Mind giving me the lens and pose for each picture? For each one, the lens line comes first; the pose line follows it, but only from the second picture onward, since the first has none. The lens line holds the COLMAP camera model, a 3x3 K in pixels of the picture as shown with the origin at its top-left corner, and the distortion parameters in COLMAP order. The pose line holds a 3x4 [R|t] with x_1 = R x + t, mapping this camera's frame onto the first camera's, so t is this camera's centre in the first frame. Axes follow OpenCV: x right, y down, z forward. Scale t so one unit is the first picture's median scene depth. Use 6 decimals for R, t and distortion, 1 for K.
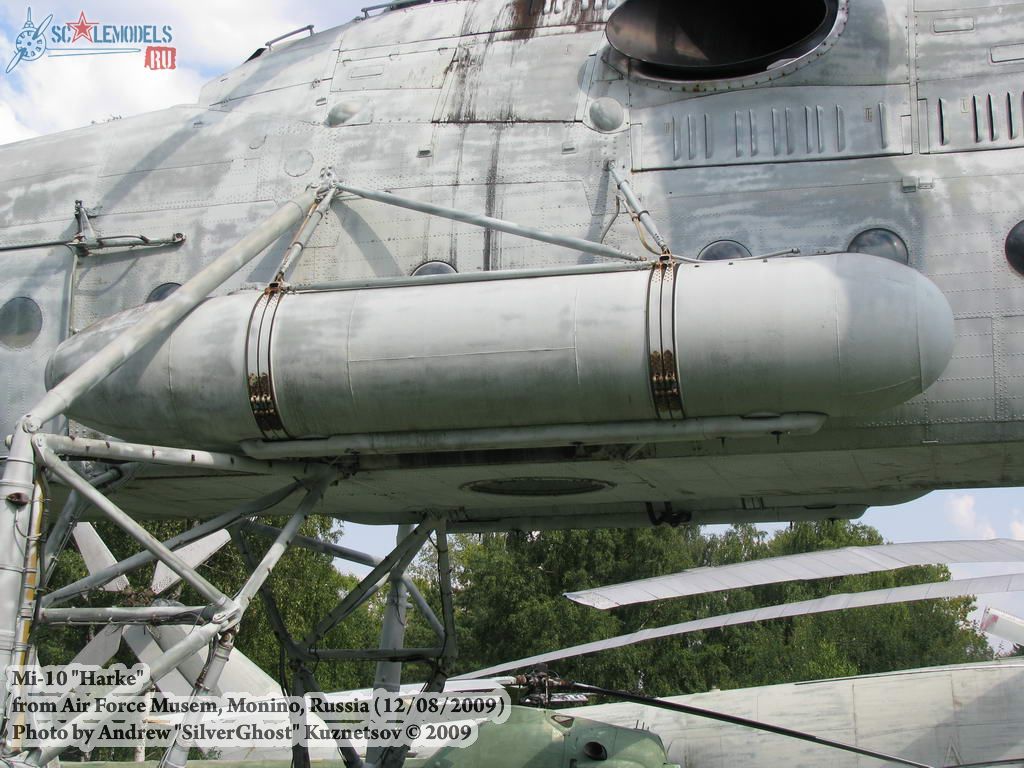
lens RADIAL K [[1824.3, 0, 512.0], [0, 1824.3, 384.0], [0, 0, 1]] dist [-0.037088, 0.044060]
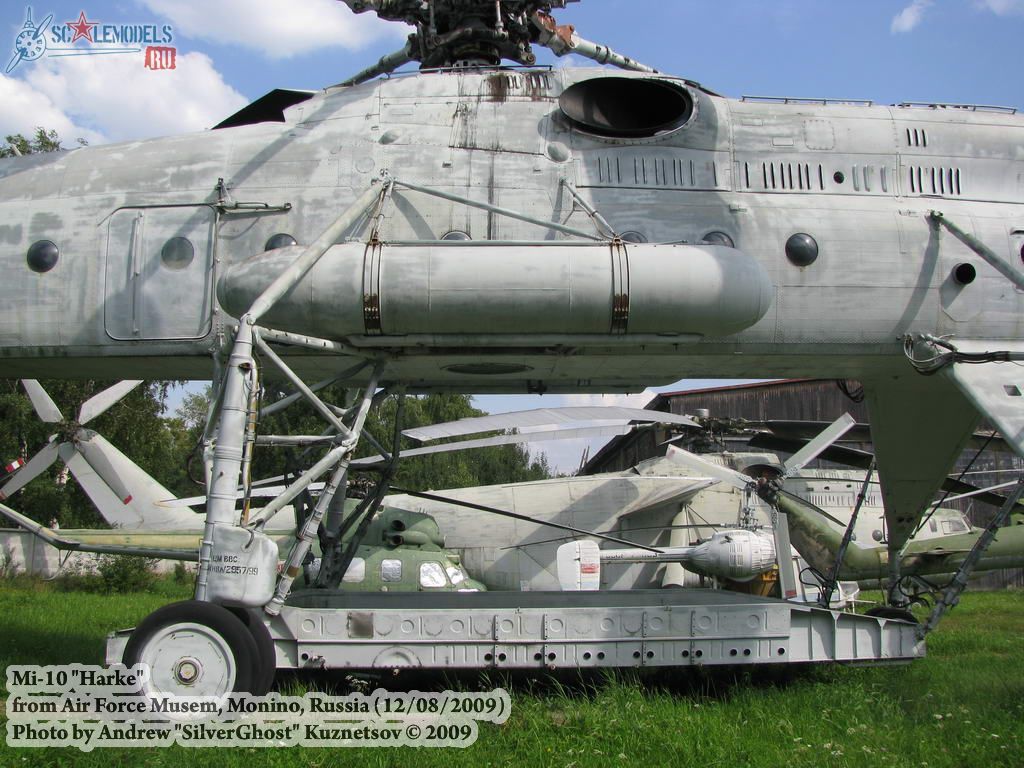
lens RADIAL K [[1102.1, 0, 512.0], [0, 1102.1, 384.0], [0, 0, 1]] dist [-0.191410, 0.003343]
pose [[0.961154, 0.032286, 0.274118, -0.262564], [-0.051240, 0.996743, 0.062266, 0.006353], [-0.271215, -0.073893, 0.959678, 0.020883]]
